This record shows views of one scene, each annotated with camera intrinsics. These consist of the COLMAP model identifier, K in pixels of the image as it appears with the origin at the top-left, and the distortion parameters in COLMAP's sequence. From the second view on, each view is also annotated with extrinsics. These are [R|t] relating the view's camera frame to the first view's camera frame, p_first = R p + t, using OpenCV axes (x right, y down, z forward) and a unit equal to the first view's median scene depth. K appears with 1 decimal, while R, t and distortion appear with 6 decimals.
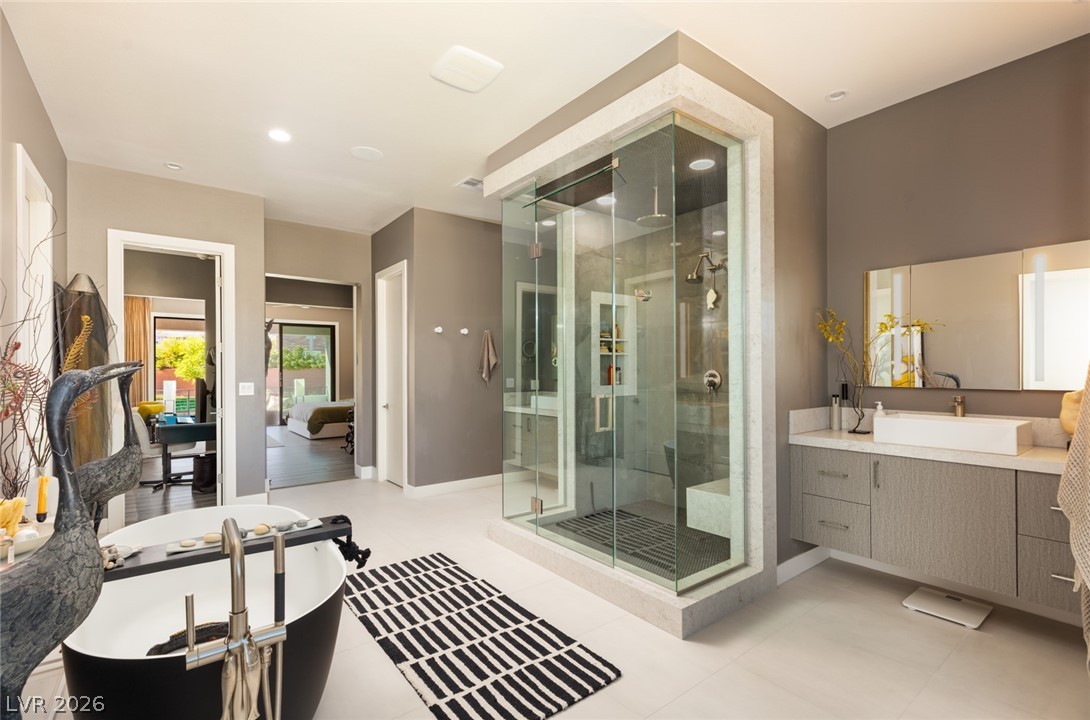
lens RADIAL K [[502.1, 0, 545.1], [0, 502.1, 364.0], [0, 0, 1]] dist [-0.000681, 0.000004]
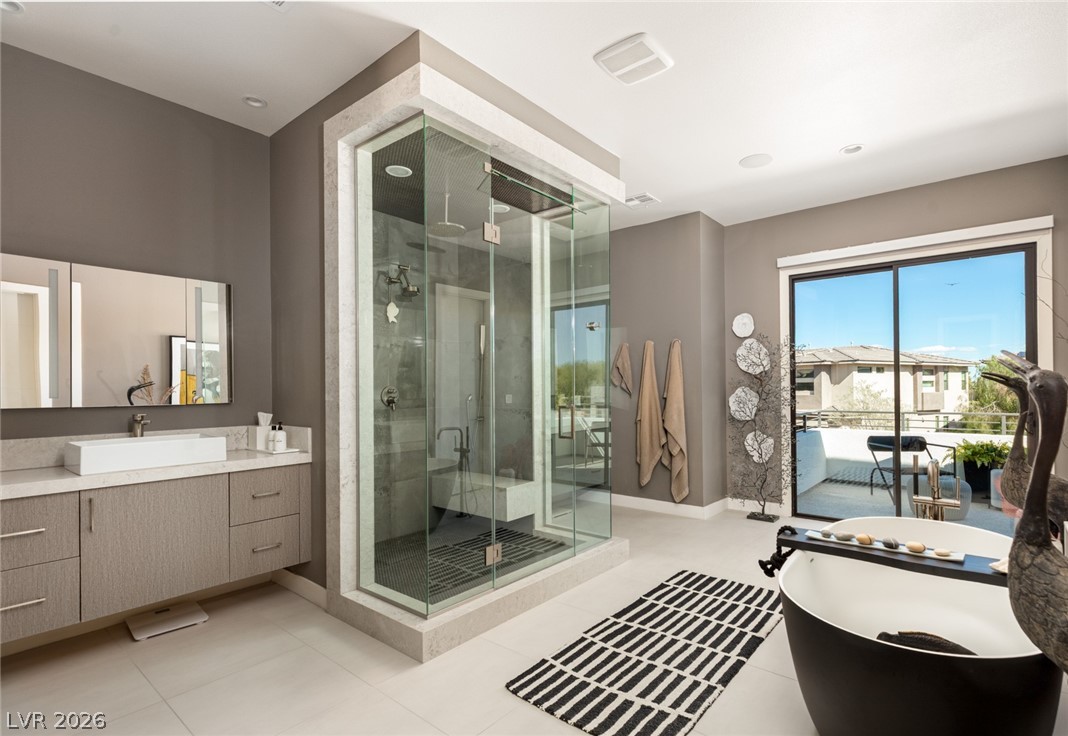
lens RADIAL K [[525.9, 0, 534.2], [0, 525.9, 389.7], [0, 0, 1]] dist [0.004190, 0.000355]
pose [[-0.220848, -0.007561, 0.975279, -1.111037], [-0.009313, 0.999941, 0.005643, 0.008667], [-0.975264, -0.007837, -0.220905, 1.451202]]
